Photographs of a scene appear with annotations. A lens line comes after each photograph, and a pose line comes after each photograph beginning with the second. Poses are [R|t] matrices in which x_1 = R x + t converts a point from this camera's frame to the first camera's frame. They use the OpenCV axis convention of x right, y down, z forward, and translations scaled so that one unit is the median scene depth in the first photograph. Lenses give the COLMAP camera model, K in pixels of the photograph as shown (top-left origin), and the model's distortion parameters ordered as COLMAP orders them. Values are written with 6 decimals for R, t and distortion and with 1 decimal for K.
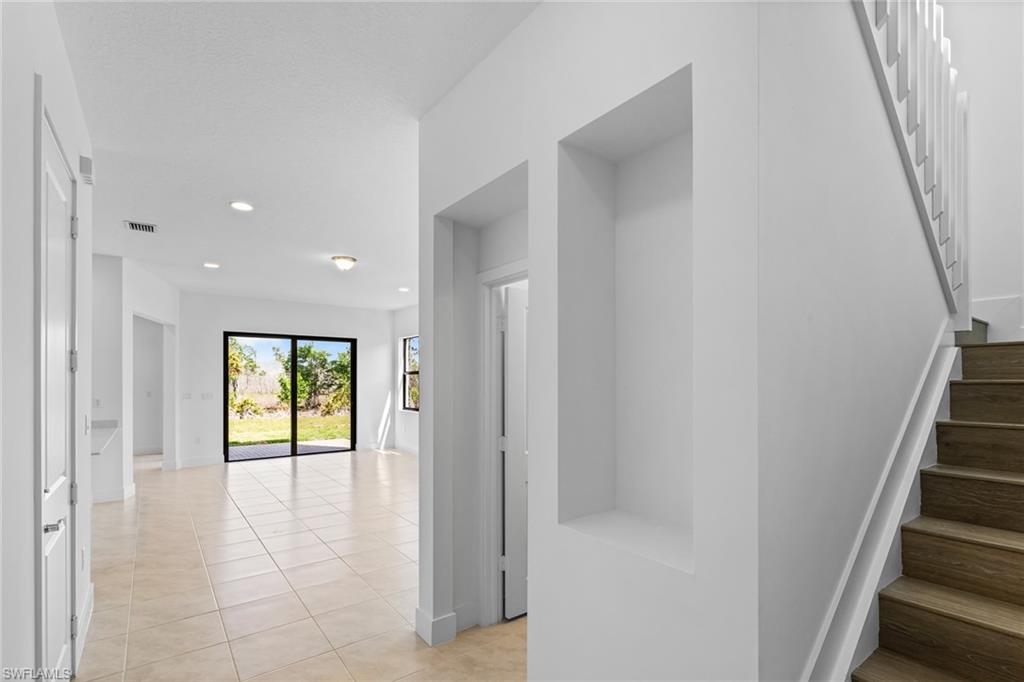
lens RADIAL K [[469.3, 0, 513.5], [0, 469.3, 381.1], [0, 0, 1]] dist [0.003949, -0.002733]
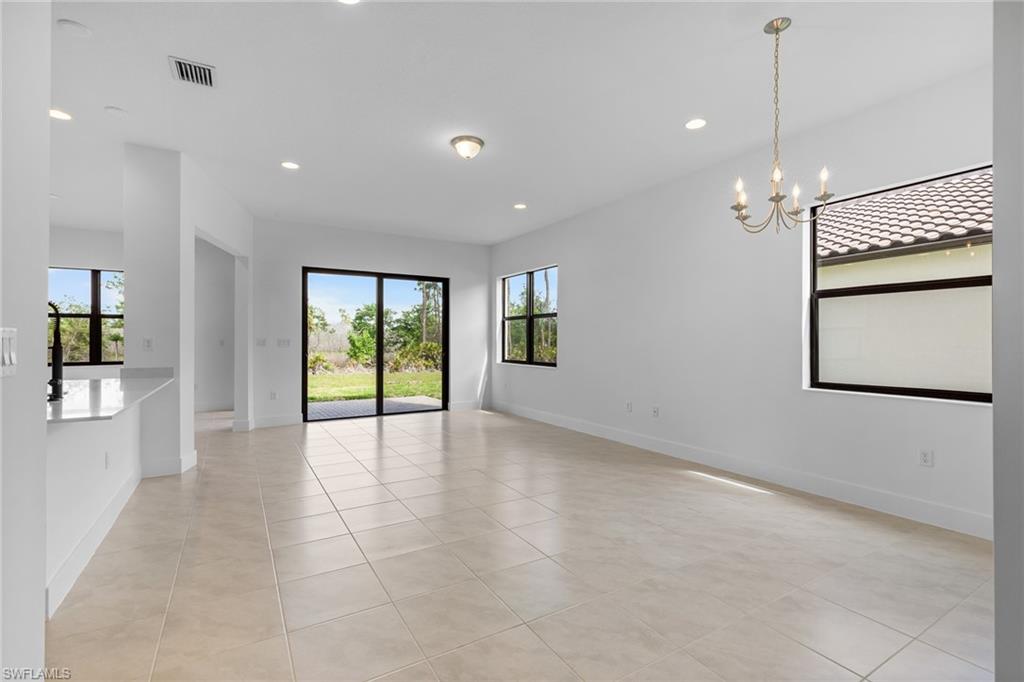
lens RADIAL K [[469.3, 0, 517.3], [0, 469.3, 339.4], [0, 0, 1]] dist [0.003949, -0.002733]
pose [[0.993551, 0.001754, -0.113377, -0.123370], [-0.001948, 0.999997, -0.001605, 0.022831], [0.113373, 0.001816, 0.993551, 0.185090]]
